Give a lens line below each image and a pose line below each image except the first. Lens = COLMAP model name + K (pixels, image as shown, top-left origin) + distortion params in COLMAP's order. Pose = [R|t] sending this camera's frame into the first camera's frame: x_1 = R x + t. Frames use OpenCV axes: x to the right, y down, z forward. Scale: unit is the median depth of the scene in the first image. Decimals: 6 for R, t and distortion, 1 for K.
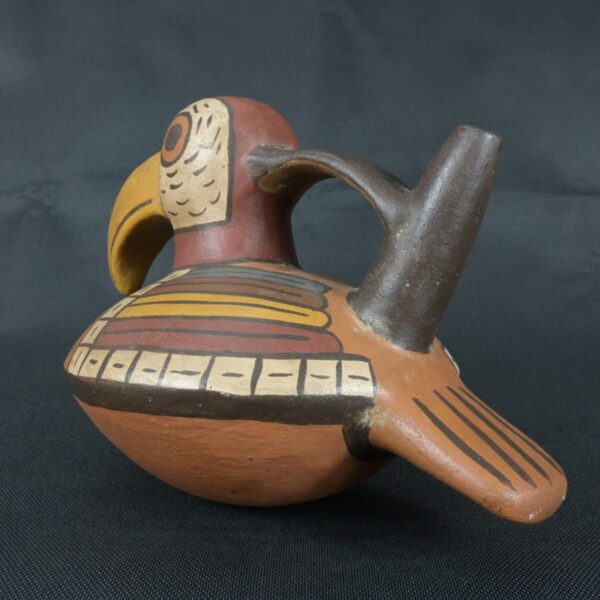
lens RADIAL K [[610.8, 0, 300.0], [0, 610.8, 300.0], [0, 0, 1]] dist [0.009408, -0.003202]
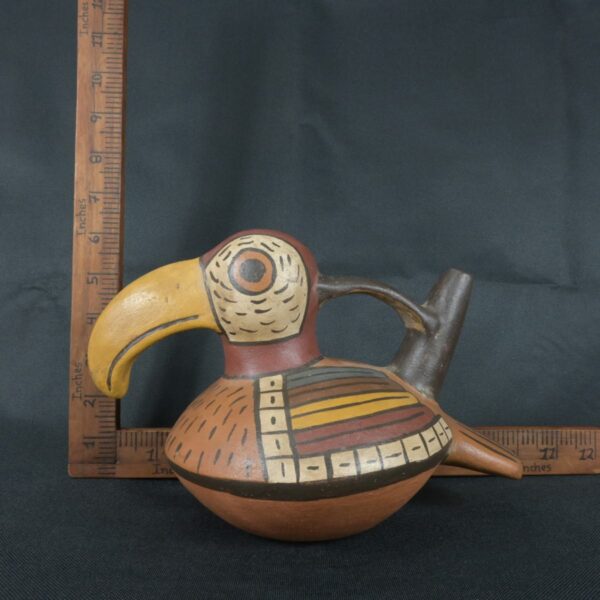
lens RADIAL K [[610.8, 0, 300.0], [0, 610.8, 300.0], [0, 0, 1]] dist [0.009408, -0.003202]
pose [[0.693890, -0.116906, 0.710528, -1.071289], [0.083287, 0.993141, 0.082068, -0.316171], [-0.715248, 0.002232, 0.698867, 0.083864]]
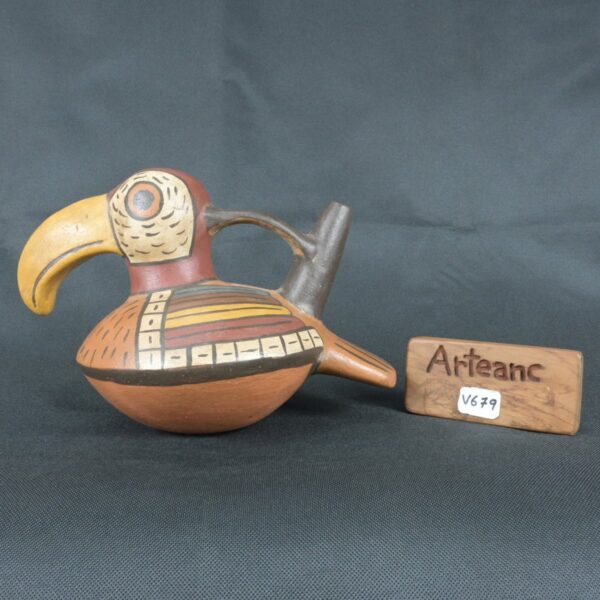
lens RADIAL K [[610.8, 0, 300.0], [0, 610.8, 300.0], [0, 0, 1]] dist [0.009408, -0.003202]
pose [[0.747337, -0.129076, 0.651787, -0.944451], [0.093928, 0.991622, 0.088676, -0.132655], [-0.657773, -0.005050, 0.753200, -0.335715]]
